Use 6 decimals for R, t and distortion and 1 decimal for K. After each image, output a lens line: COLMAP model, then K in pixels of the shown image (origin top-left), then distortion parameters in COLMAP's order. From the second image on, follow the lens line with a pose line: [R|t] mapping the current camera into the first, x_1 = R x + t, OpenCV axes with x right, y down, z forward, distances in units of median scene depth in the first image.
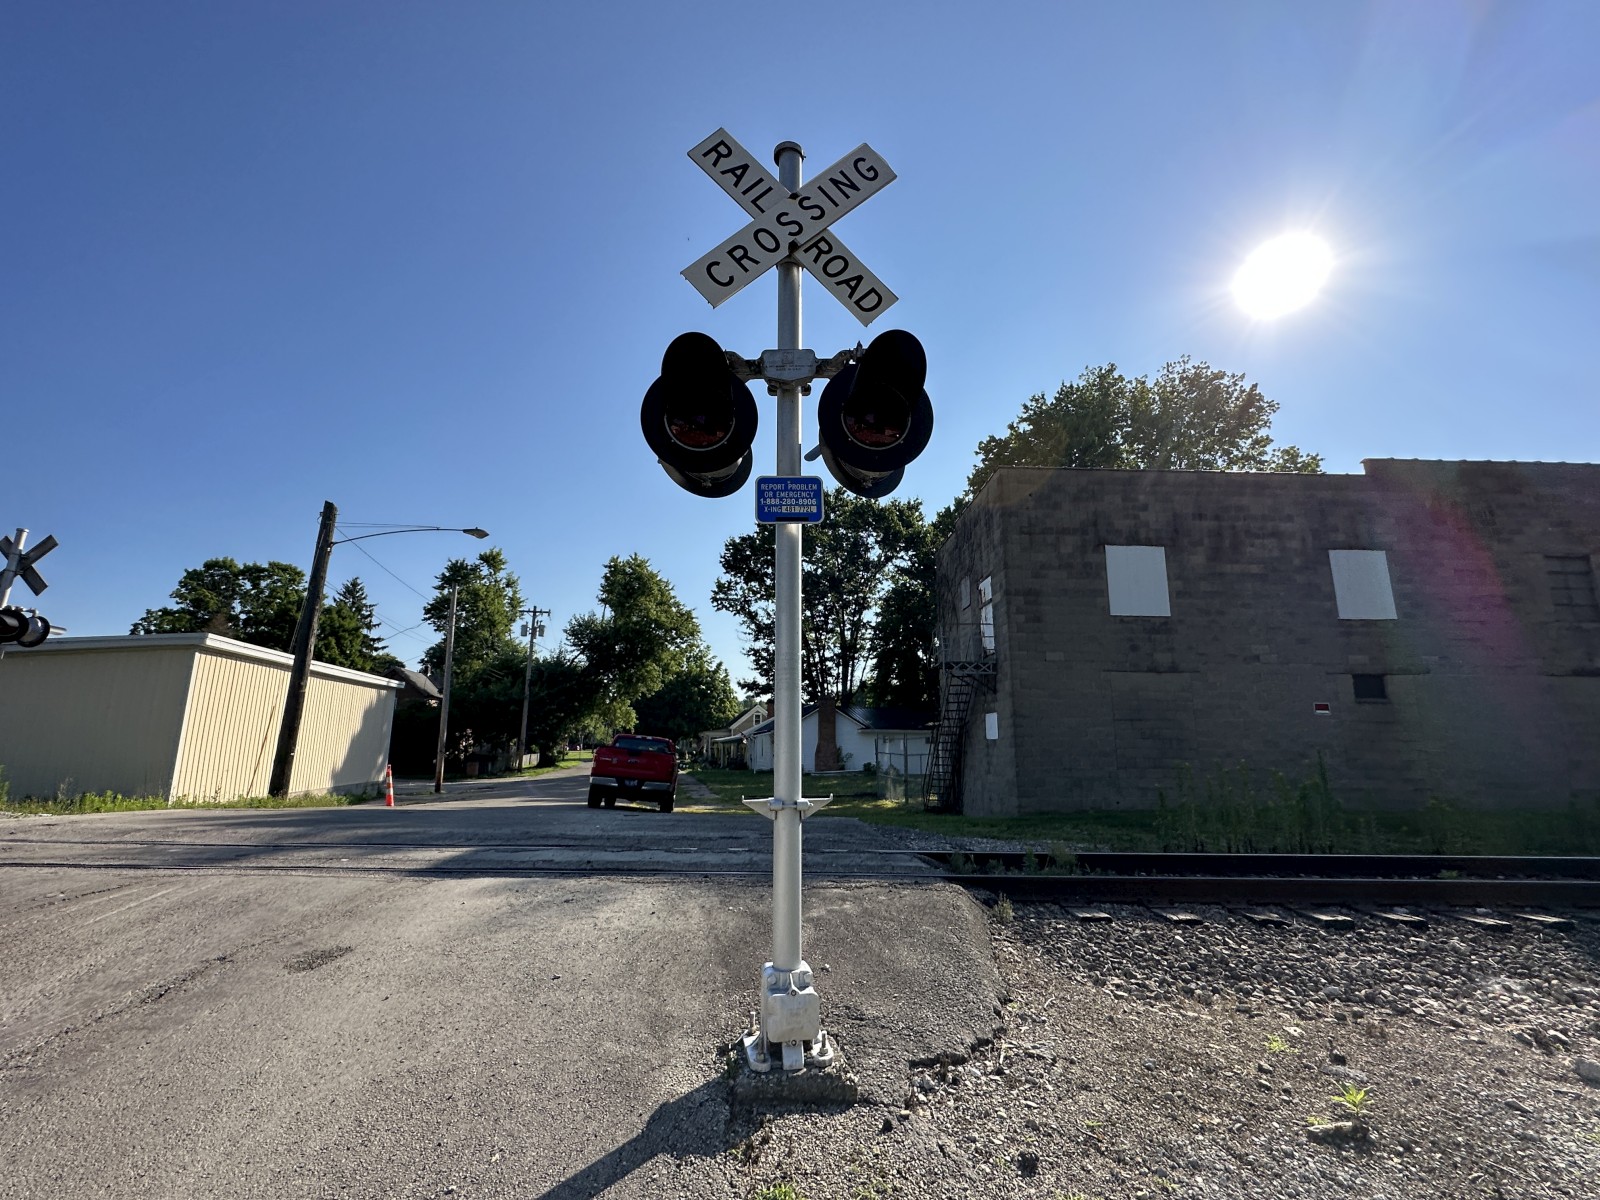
lens RADIAL K [[719.4, 0, 807.4], [0, 719.4, 602.3], [0, 0, 1]] dist [0.000839, 0.000423]
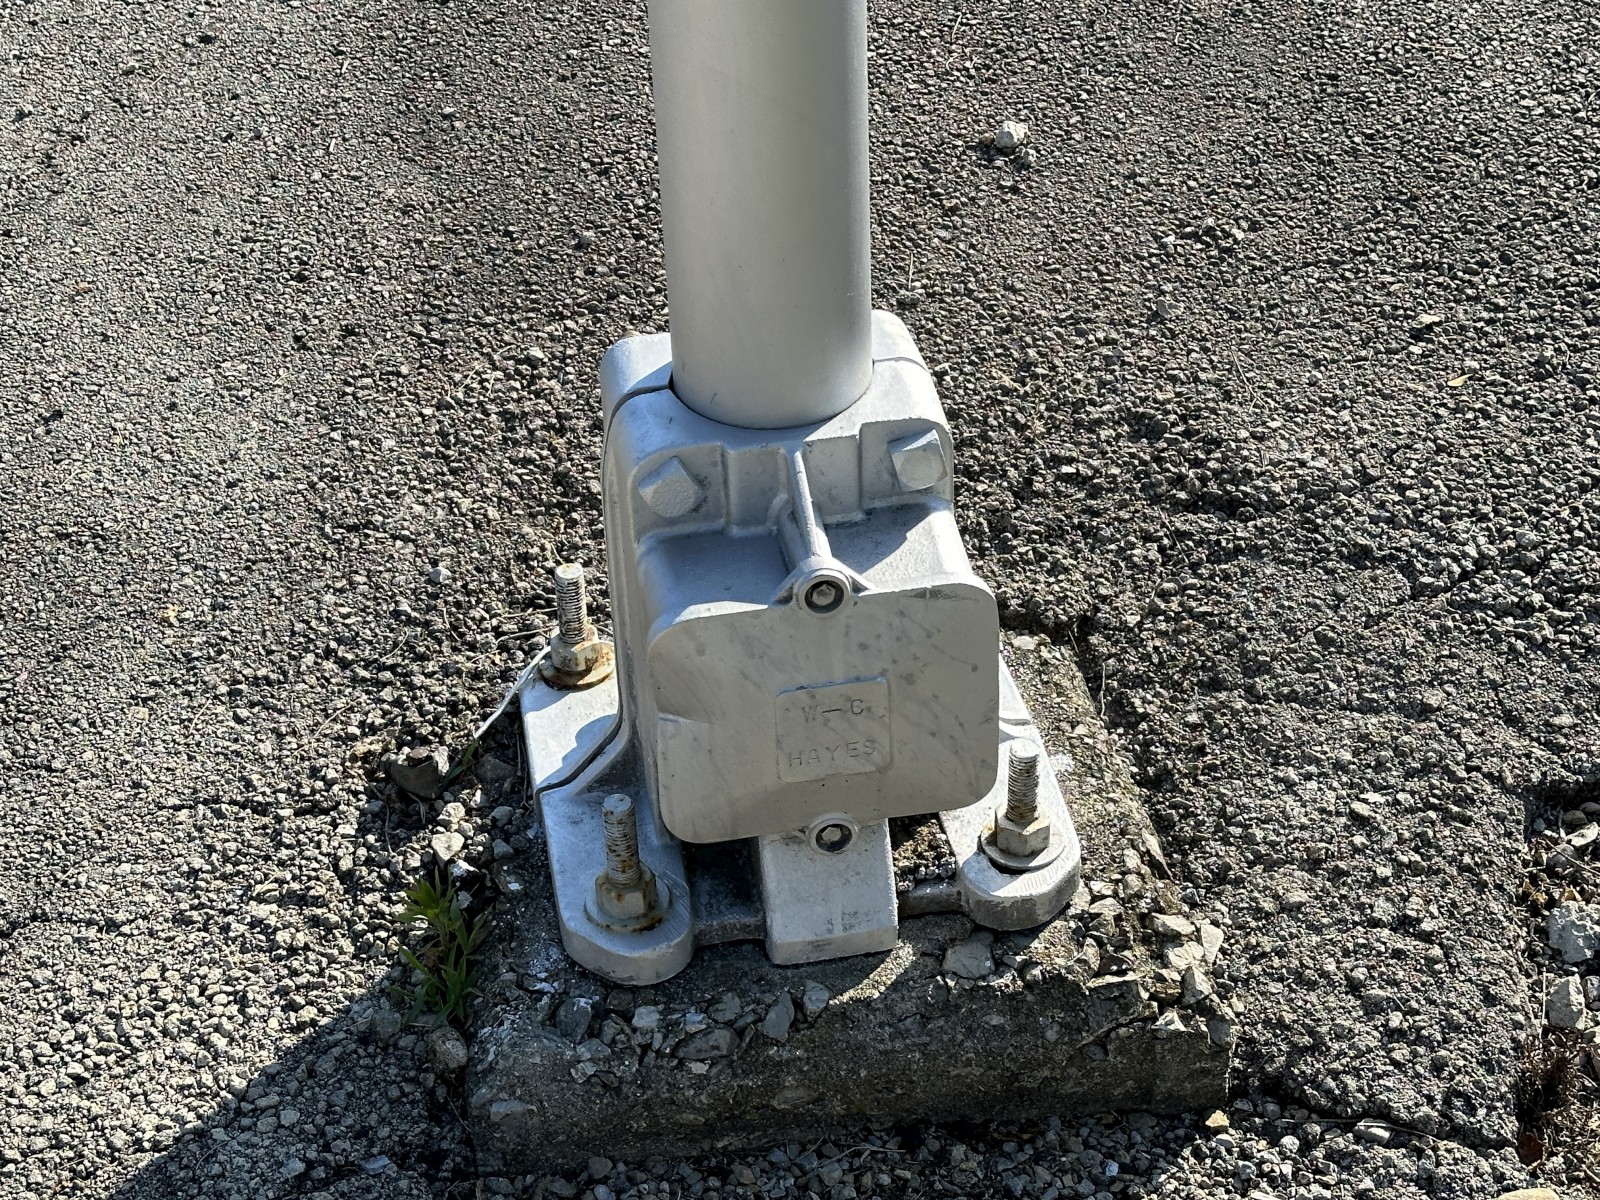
lens RADIAL K [[2635.3, 0, 792.2], [0, 2635.3, 599.2], [0, 0, 1]] dist [0.192455, 0.000000]
pose [[0.999389, -0.011021, -0.033181, -0.003780], [0.031652, 0.688359, 0.724679, 0.078889], [0.014854, -0.725286, 0.688287, 0.310029]]
